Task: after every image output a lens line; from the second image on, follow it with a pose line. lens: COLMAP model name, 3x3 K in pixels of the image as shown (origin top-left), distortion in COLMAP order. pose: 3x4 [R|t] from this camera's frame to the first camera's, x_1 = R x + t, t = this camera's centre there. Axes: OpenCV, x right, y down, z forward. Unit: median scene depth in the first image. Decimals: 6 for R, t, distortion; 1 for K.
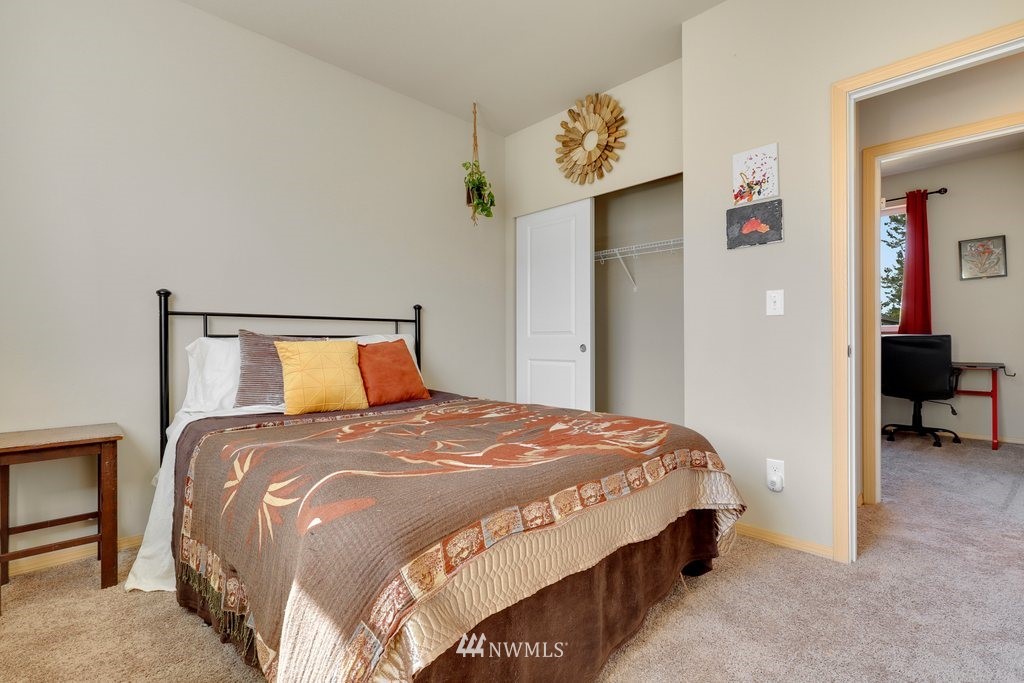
lens RADIAL K [[472.9, 0, 512.6], [0, 472.9, 341.0], [0, 0, 1]] dist [0.005414, 0.001344]
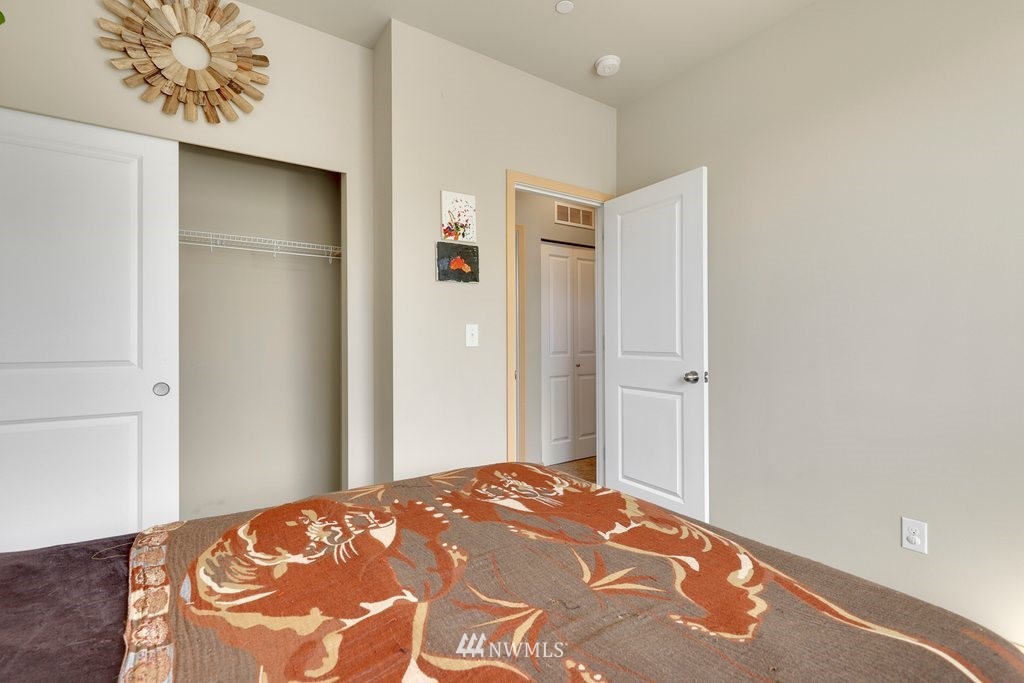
lens RADIAL K [[472.9, 0, 515.5], [0, 472.9, 331.8], [0, 0, 1]] dist [0.005414, 0.001344]
pose [[0.173585, 0.016333, 0.984684, -0.527674], [-0.002201, 0.999866, -0.016197, -0.069165], [-0.984817, 0.000645, 0.173597, 0.676659]]
